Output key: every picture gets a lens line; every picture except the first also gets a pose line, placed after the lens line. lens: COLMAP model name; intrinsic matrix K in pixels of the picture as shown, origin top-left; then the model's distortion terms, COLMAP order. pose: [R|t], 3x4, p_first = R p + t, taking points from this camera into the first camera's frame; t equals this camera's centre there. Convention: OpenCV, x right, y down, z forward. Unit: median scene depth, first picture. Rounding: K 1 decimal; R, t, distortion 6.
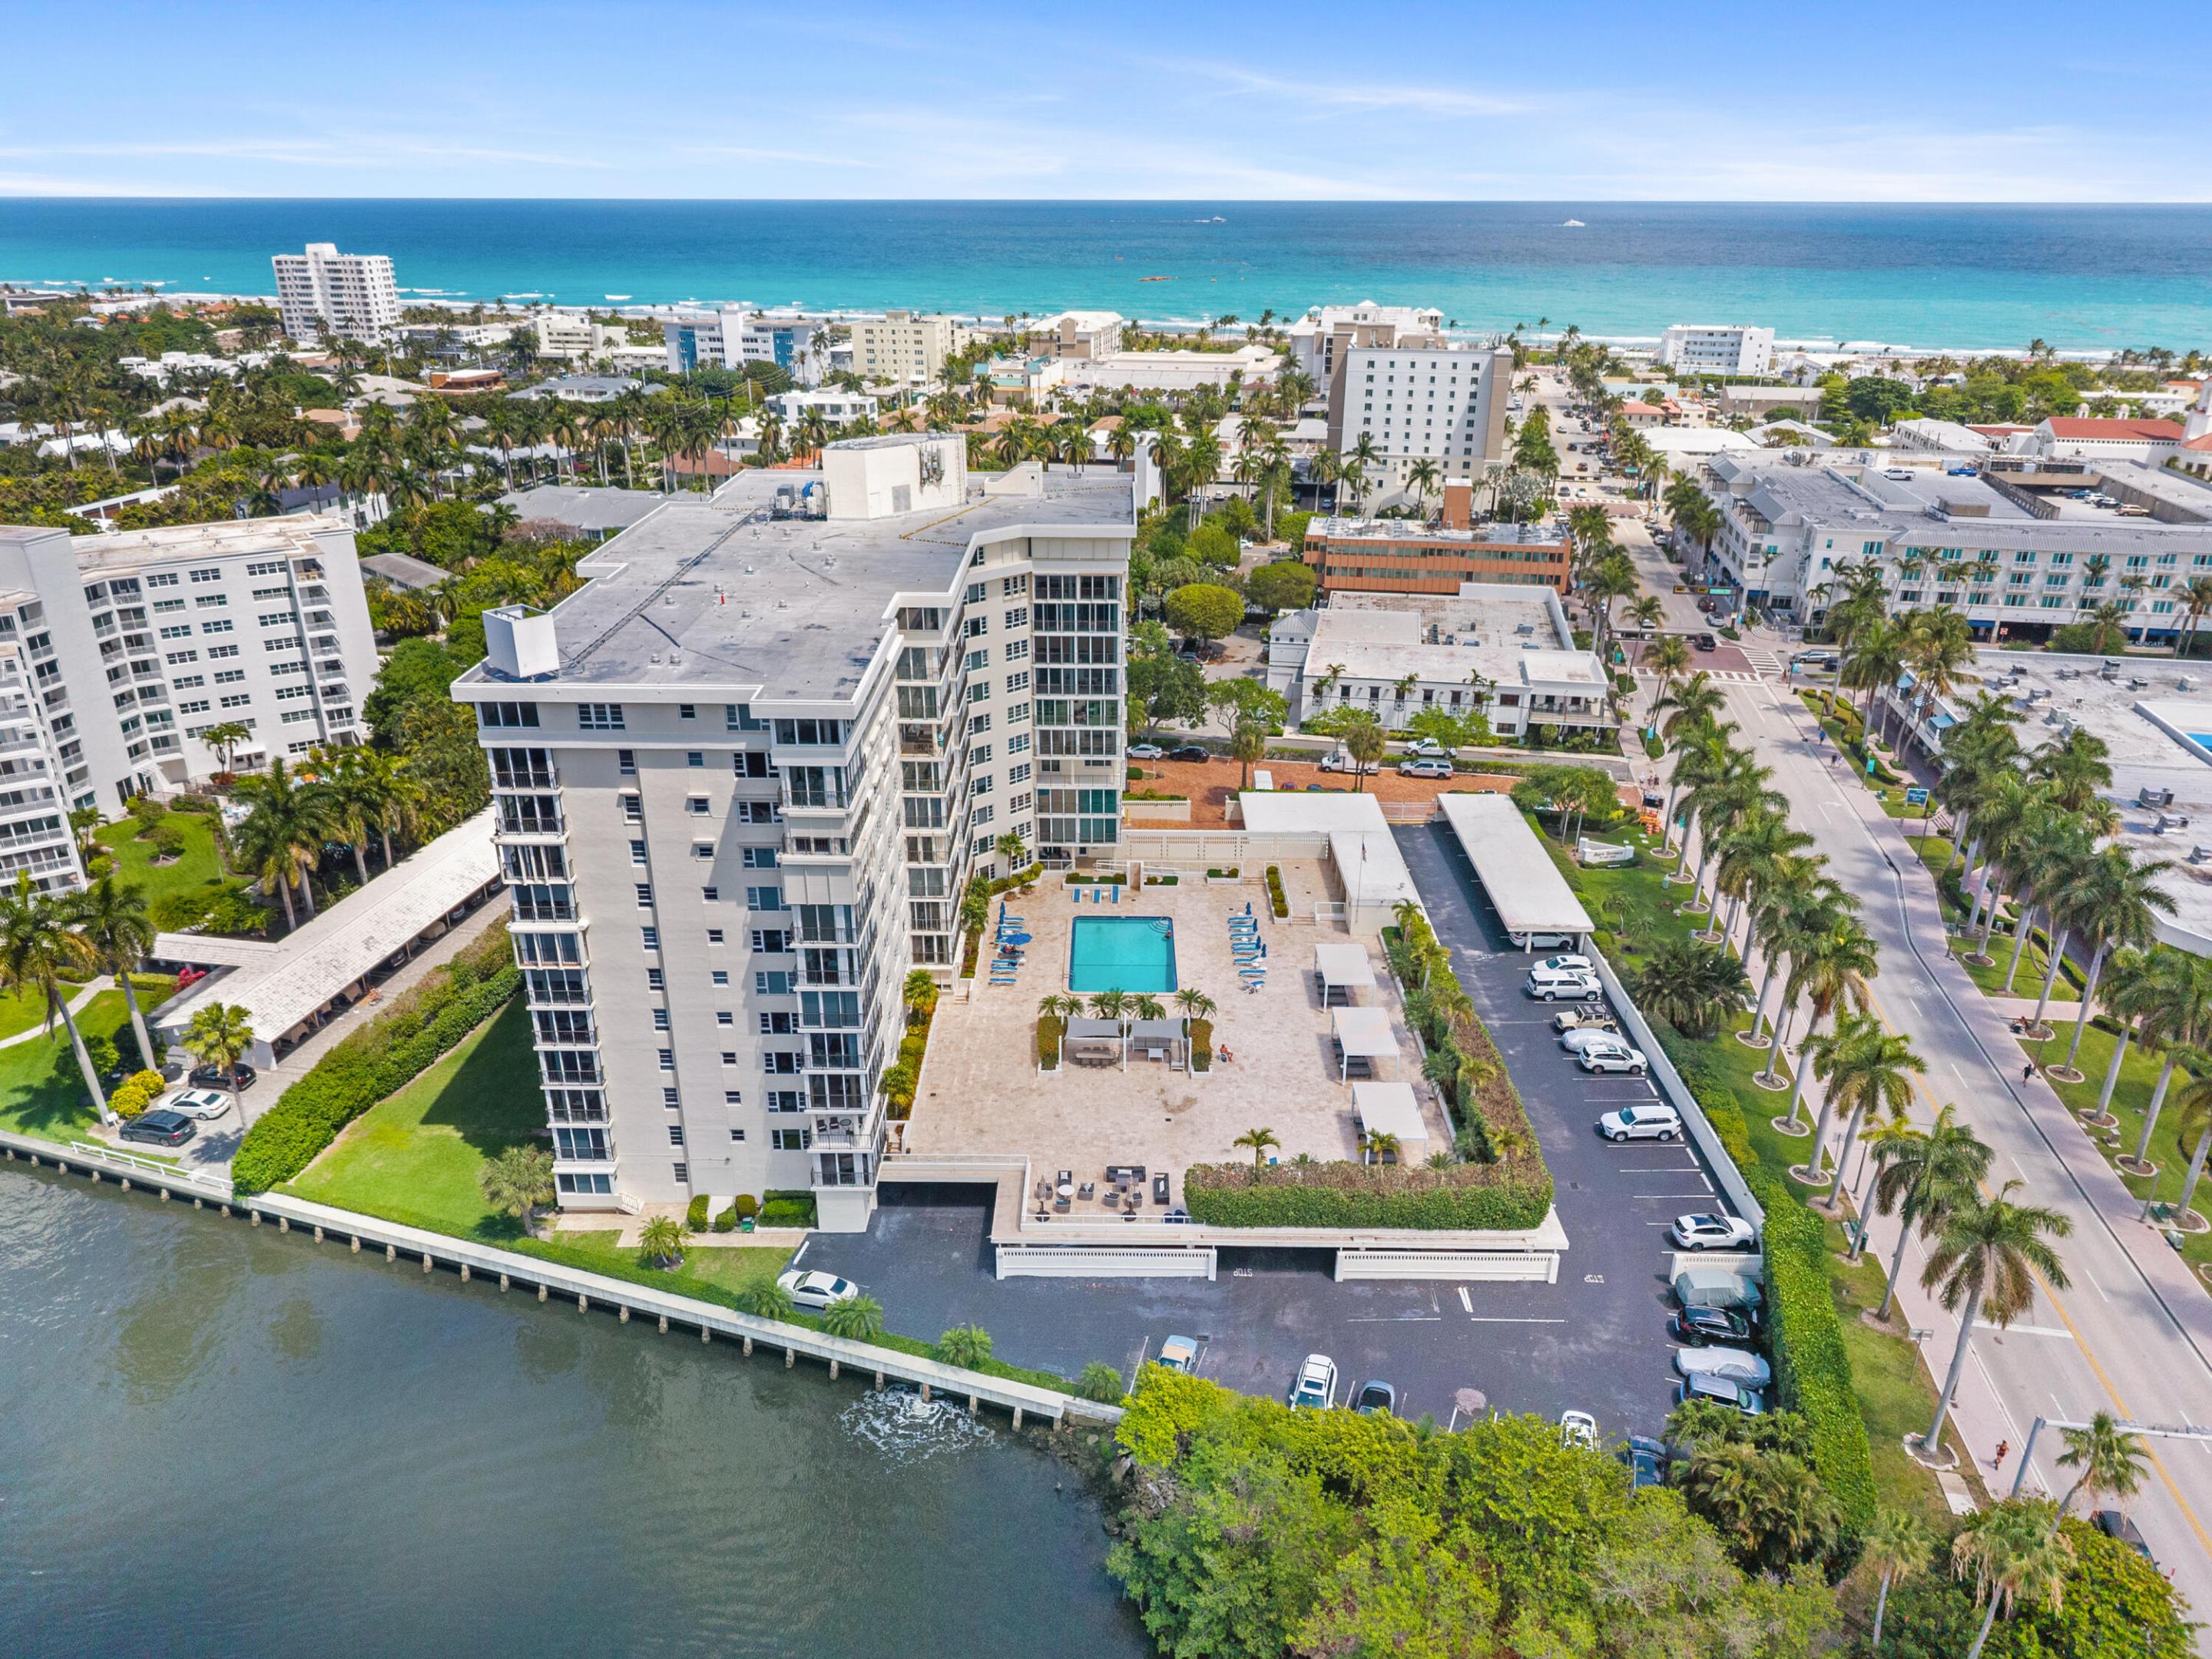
lens RADIAL K [[1530.9, 0, 1112.0], [0, 1530.9, 795.3], [0, 0, 1]] dist [0.007096, -0.002428]
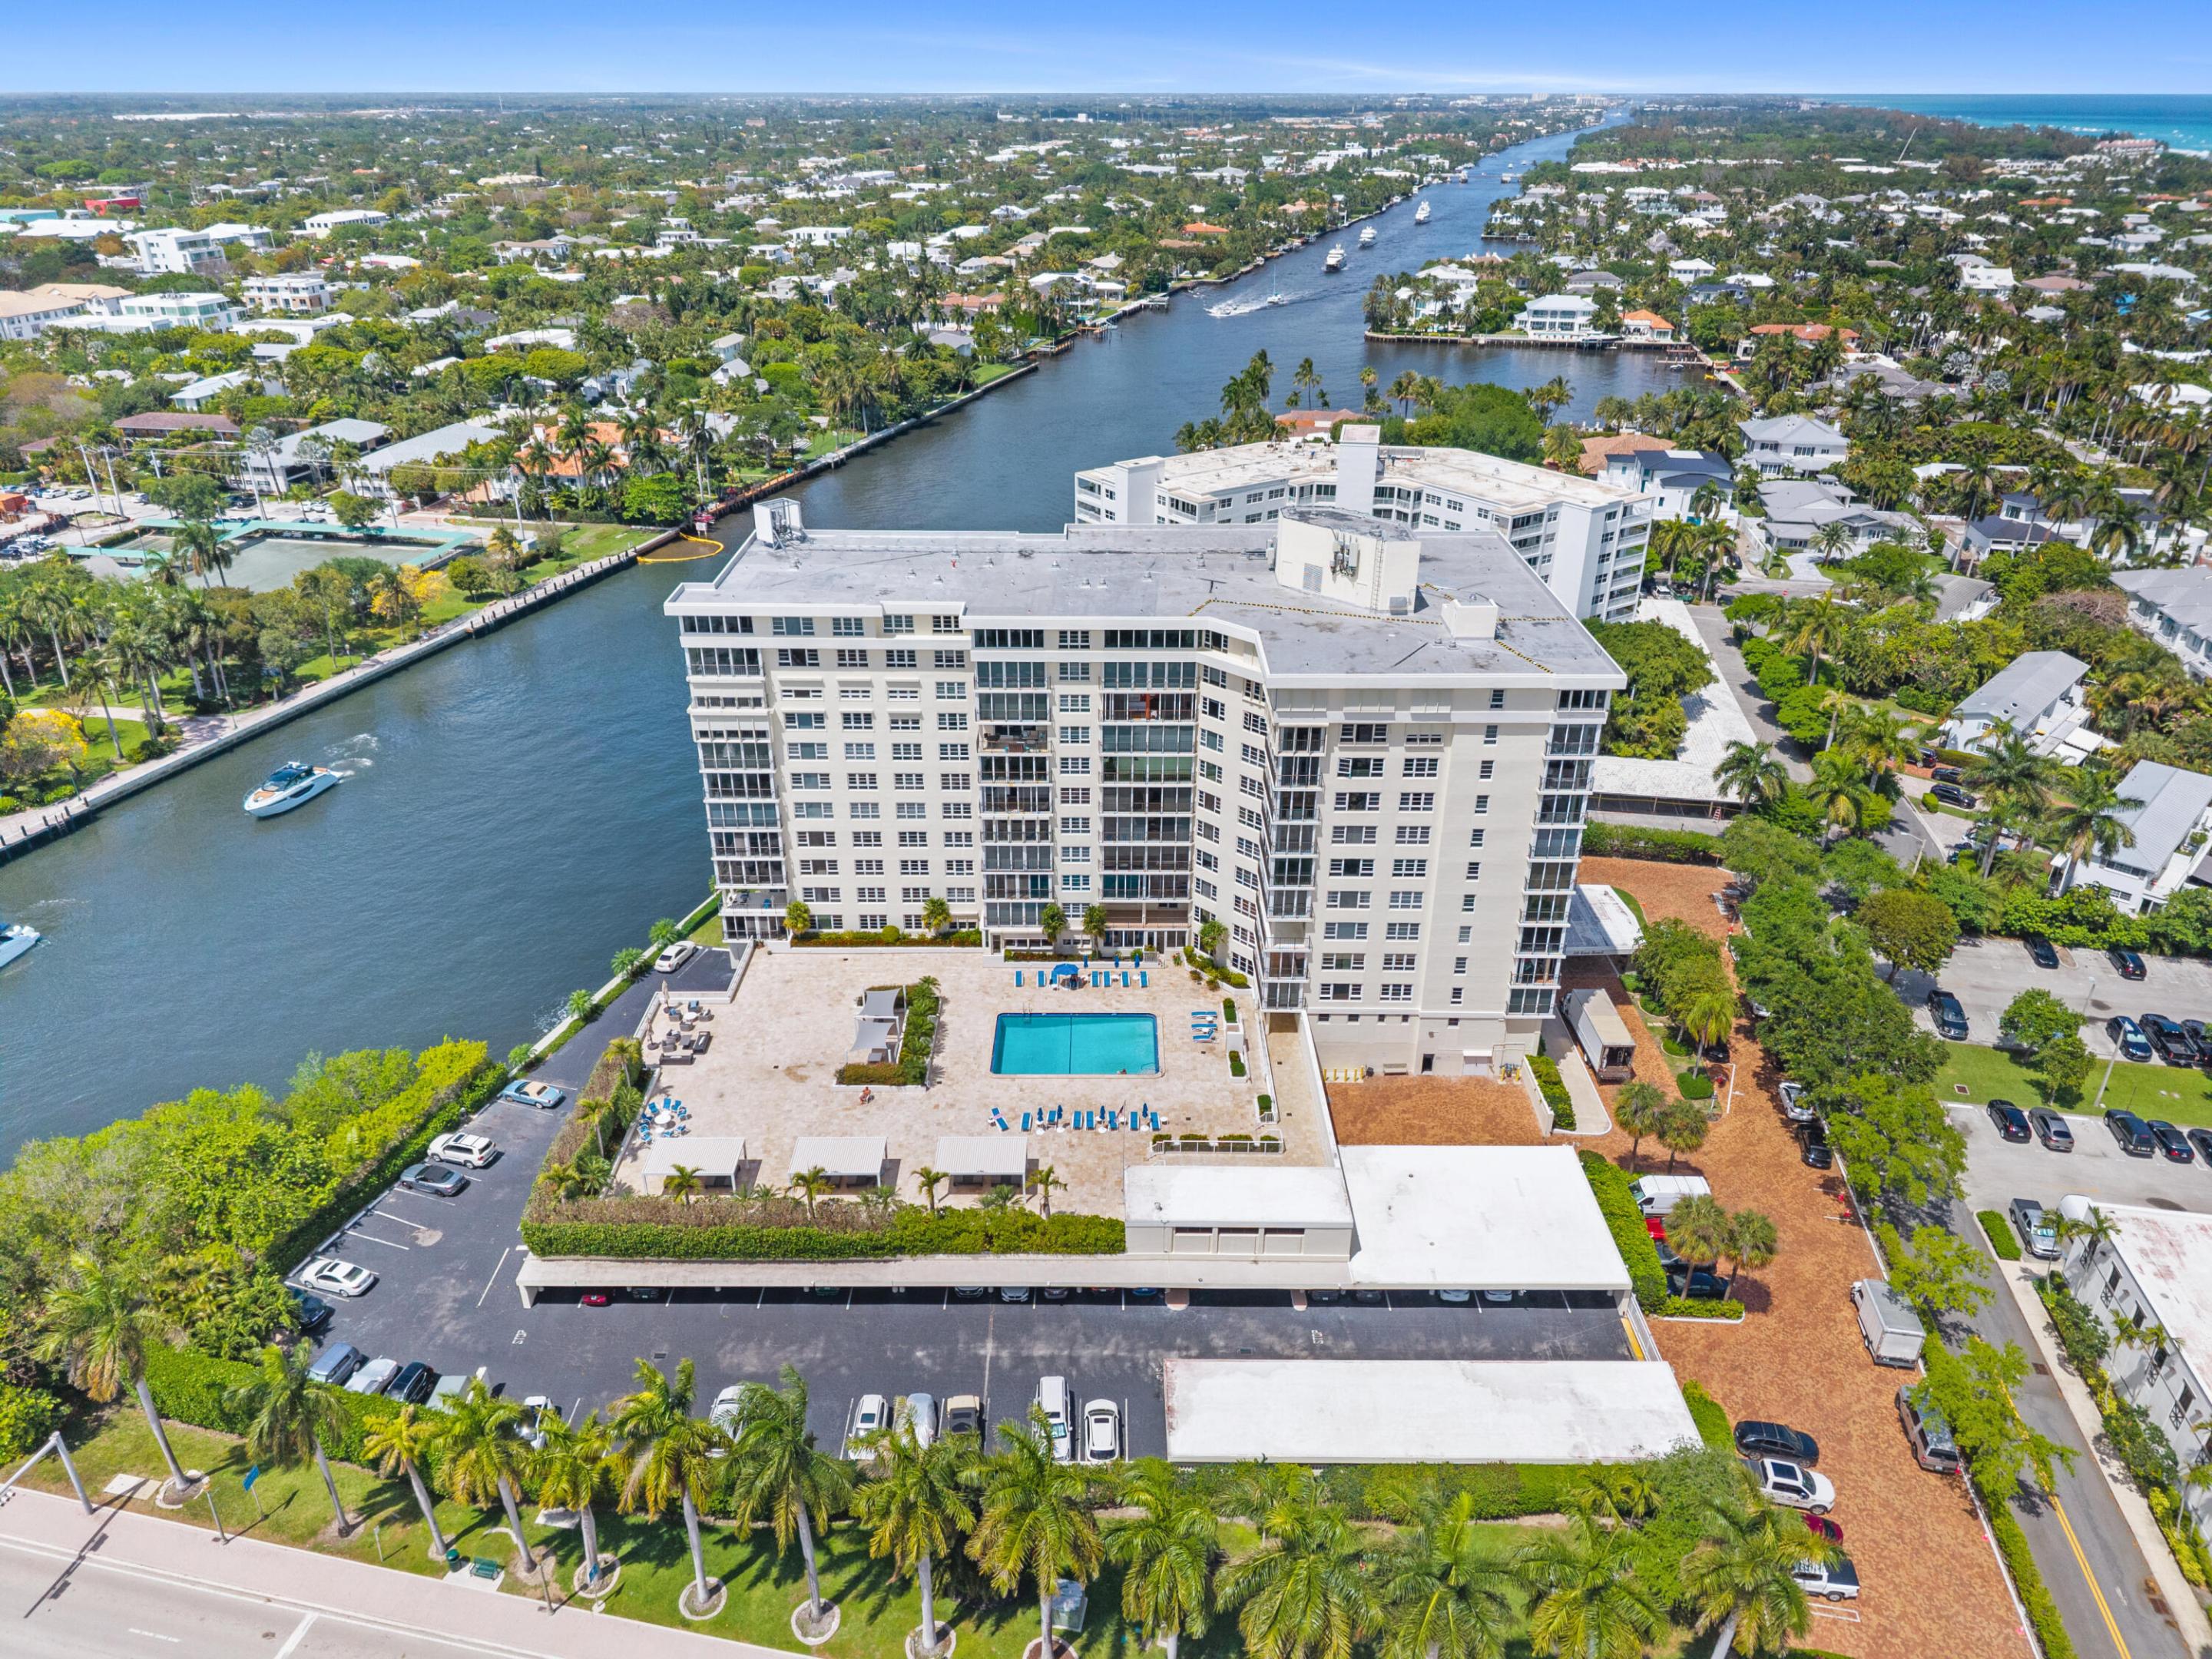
lens RADIAL K [[1524.9, 0, 1115.1], [0, 1524.9, 772.1], [0, 0, 1]] dist [0.005124, -0.003348]
pose [[-0.007576, 0.405947, -0.913865, 0.820265], [-0.366634, 0.849122, 0.380226, -0.421763], [0.930335, 0.337934, 0.142401, 0.804456]]
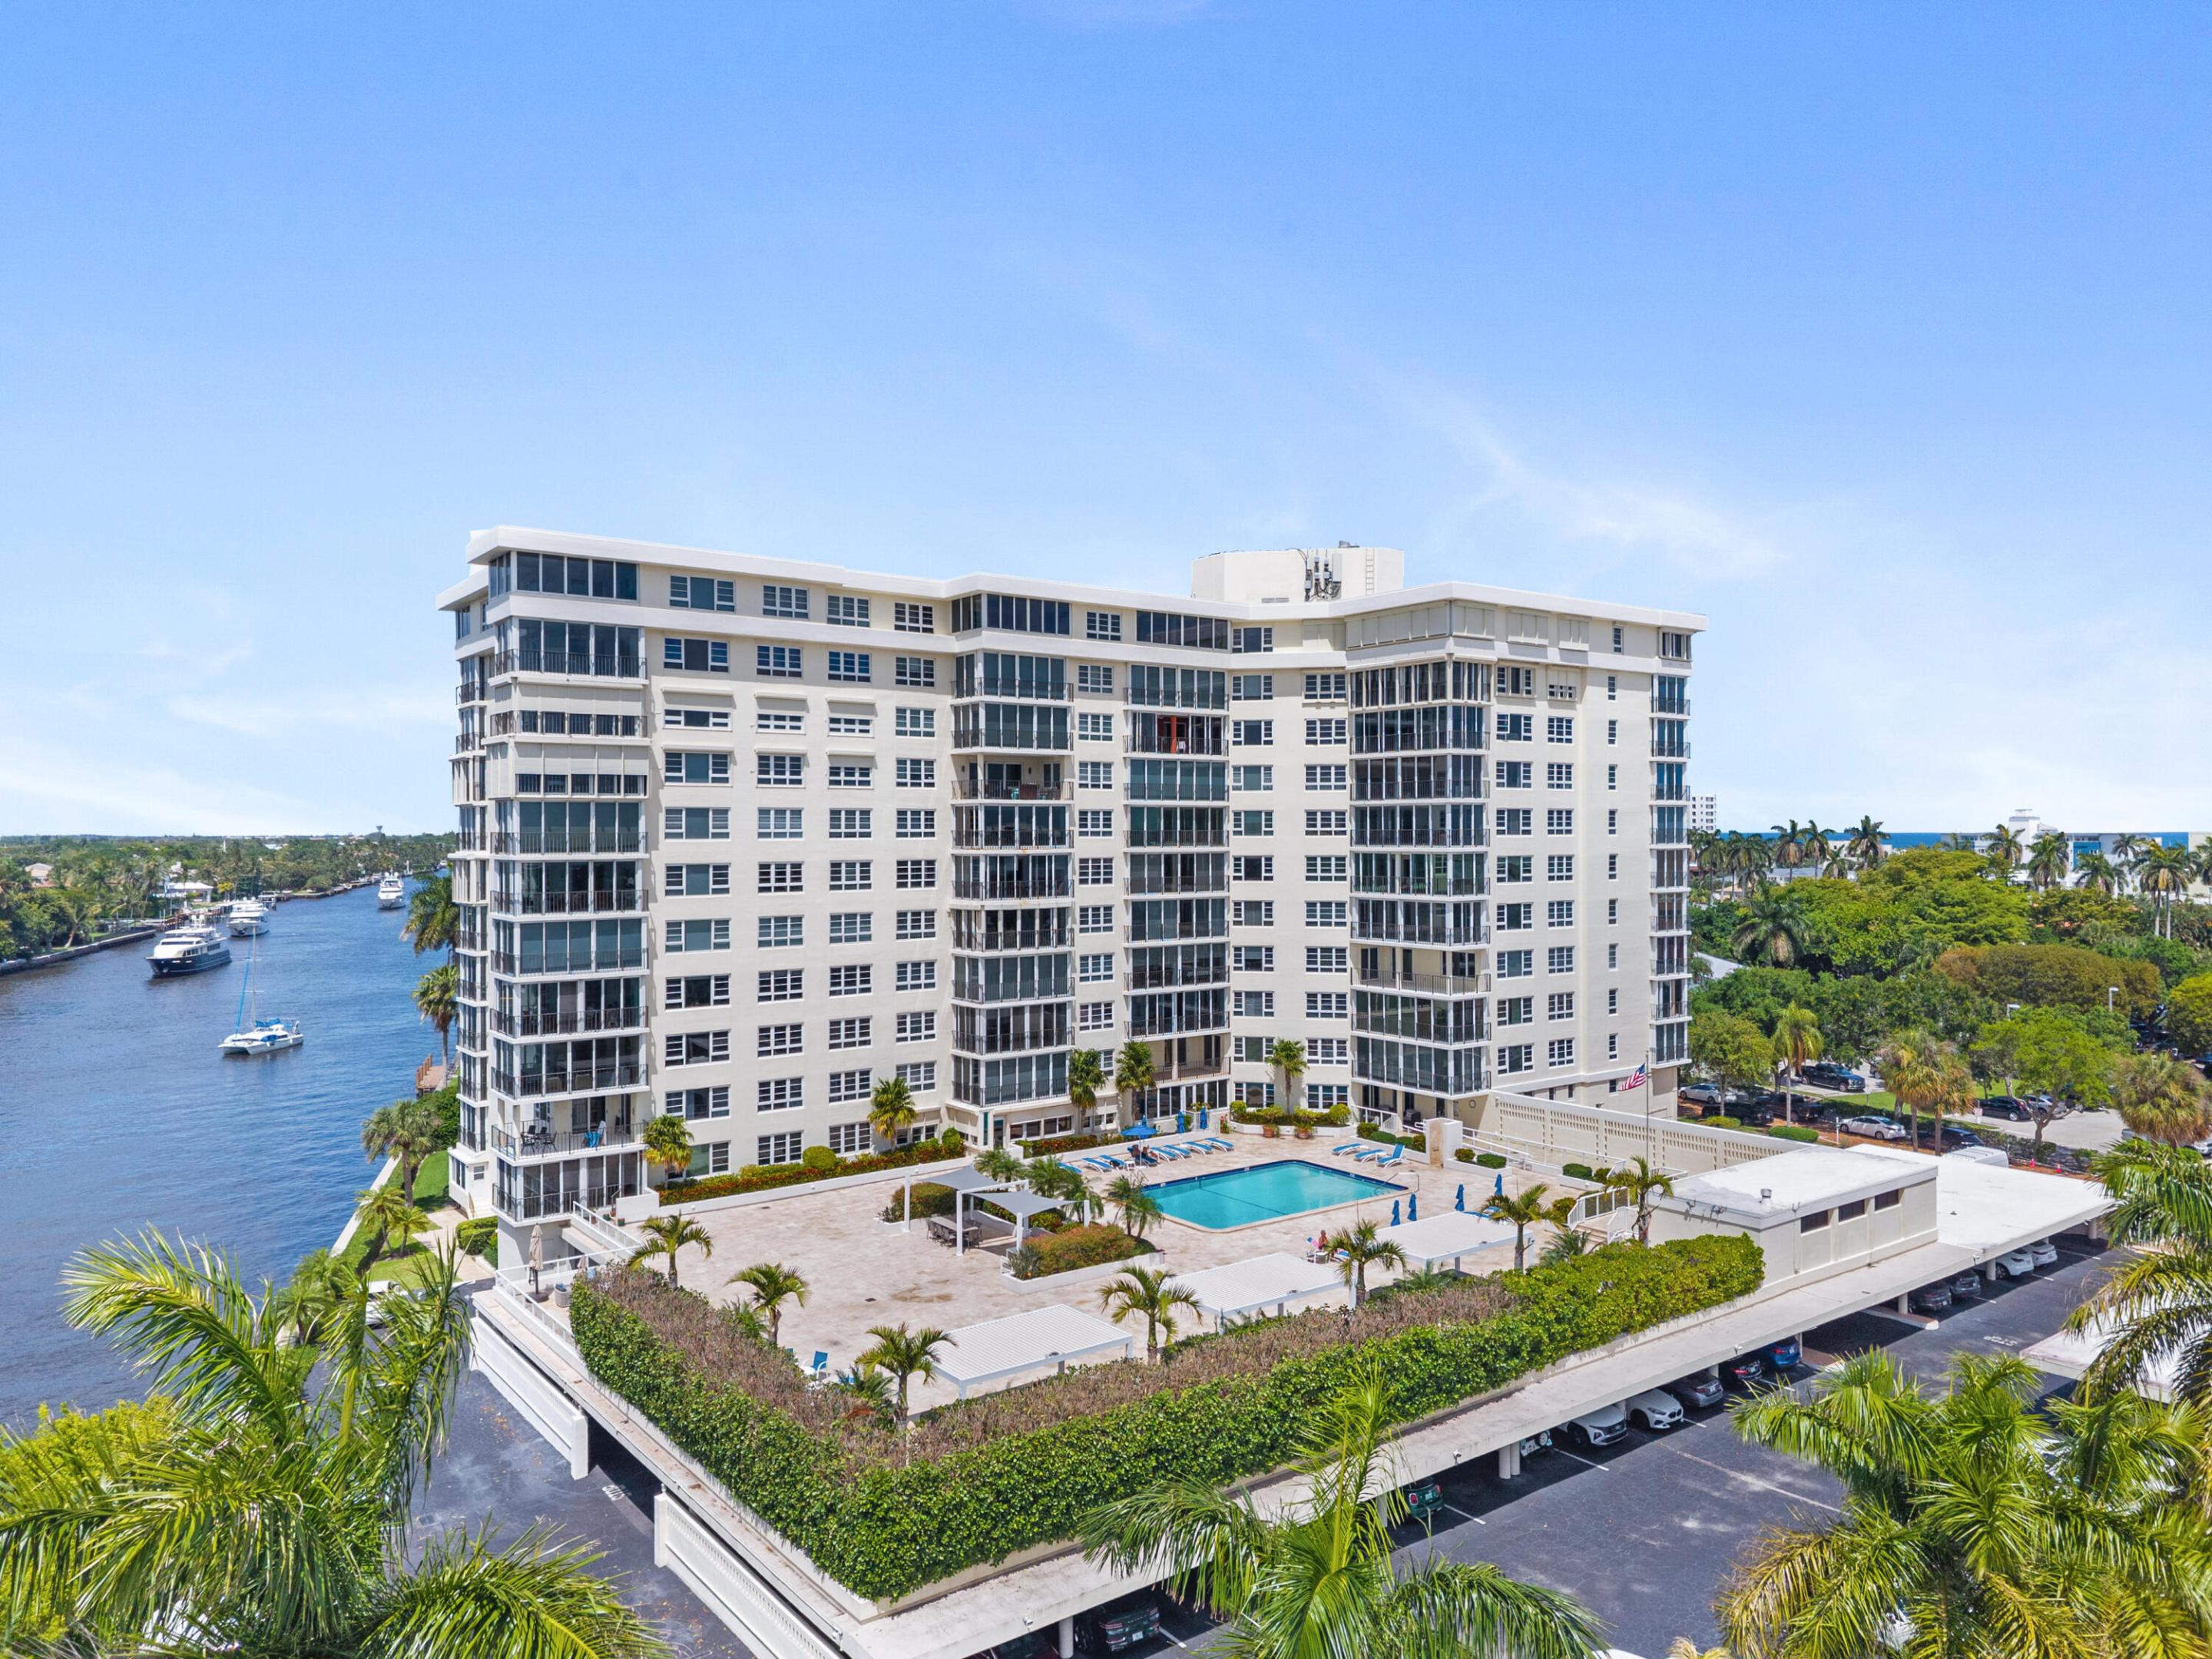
lens RADIAL K [[1500.4, 0, 1088.1], [0, 1500.4, 803.3], [0, 0, 1]] dist [0.031491, -0.086038]
pose [[0.595196, -0.026830, -0.803132, 0.448665], [-0.284901, 0.927474, -0.242122, 0.122841], [0.751380, 0.372924, 0.544385, 0.544177]]
